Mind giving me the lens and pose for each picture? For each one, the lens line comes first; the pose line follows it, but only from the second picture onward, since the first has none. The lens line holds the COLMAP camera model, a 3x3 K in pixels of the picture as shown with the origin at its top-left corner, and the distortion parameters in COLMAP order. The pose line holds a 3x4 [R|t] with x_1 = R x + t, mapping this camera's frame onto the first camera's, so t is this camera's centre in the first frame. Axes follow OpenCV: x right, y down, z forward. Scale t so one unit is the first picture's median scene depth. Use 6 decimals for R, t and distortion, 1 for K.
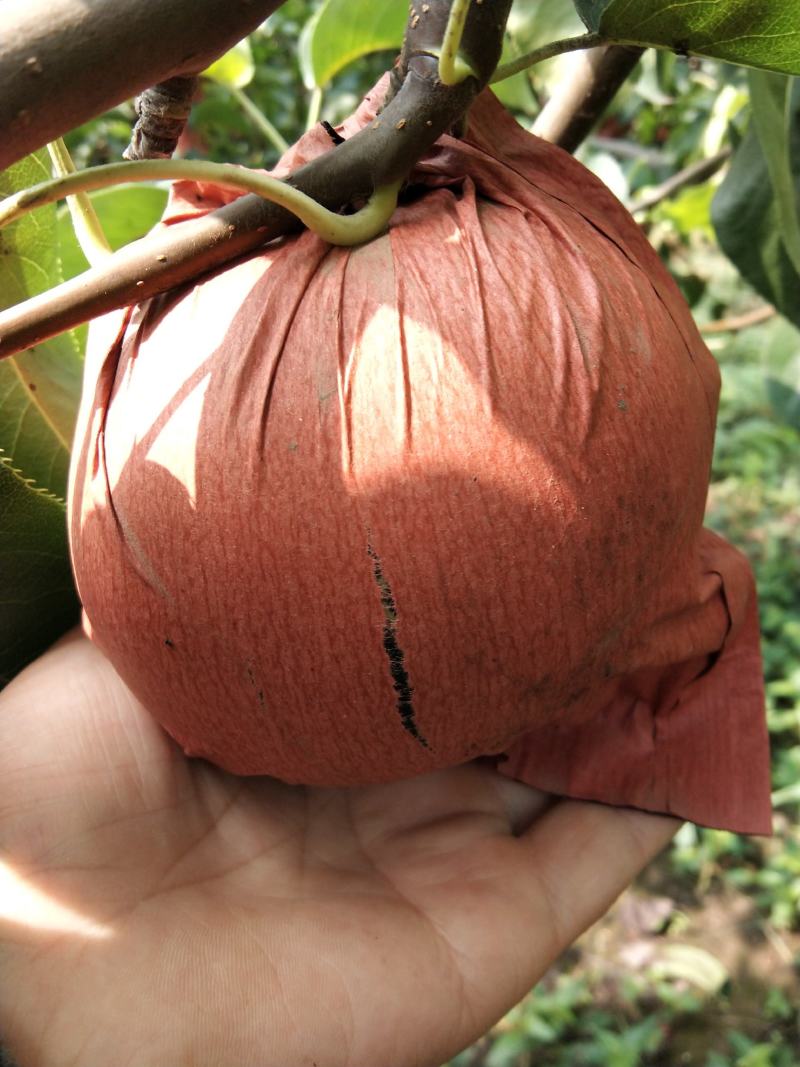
lens RADIAL K [[813.7, 0, 400.0], [0, 813.7, 533.5], [0, 0, 1]] dist [0.113161, -0.143928]
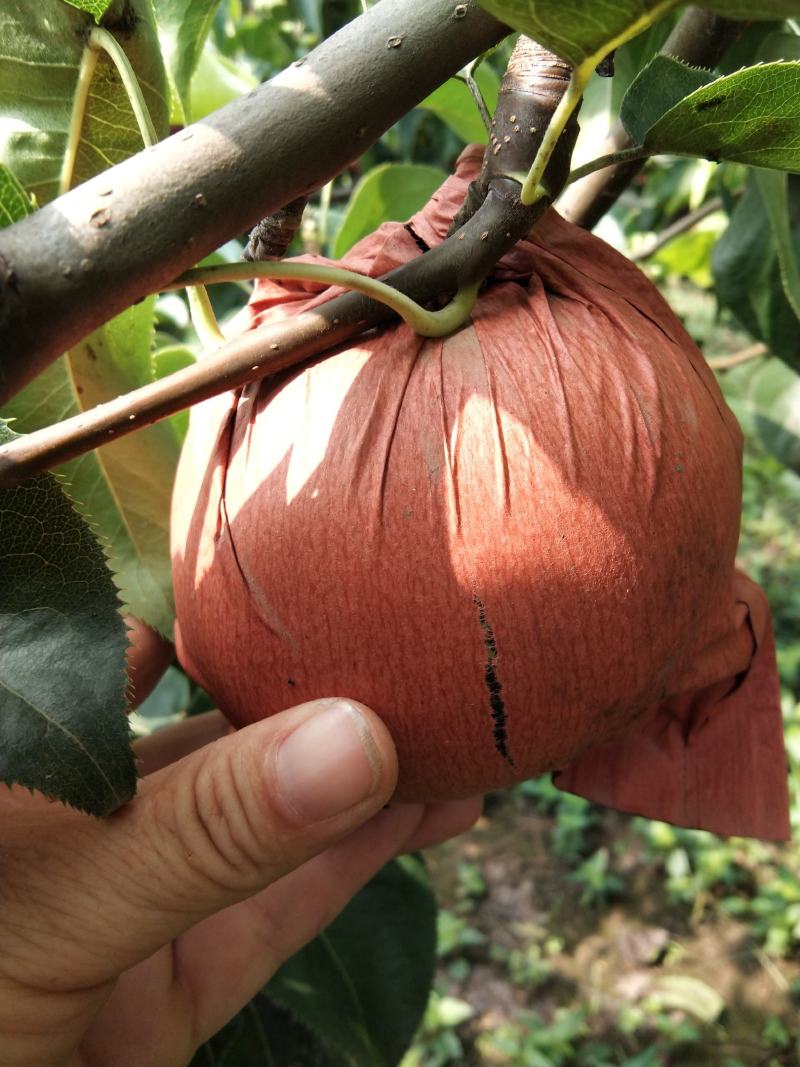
lens RADIAL K [[813.7, 0, 400.0], [0, 813.7, 533.5], [0, 0, 1]] dist [0.113161, -0.143928]
pose [[0.998593, -0.026170, 0.046118, -0.189136], [0.026977, 0.999492, -0.016967, -0.054604], [-0.045651, 0.018187, 0.998792, -0.162043]]
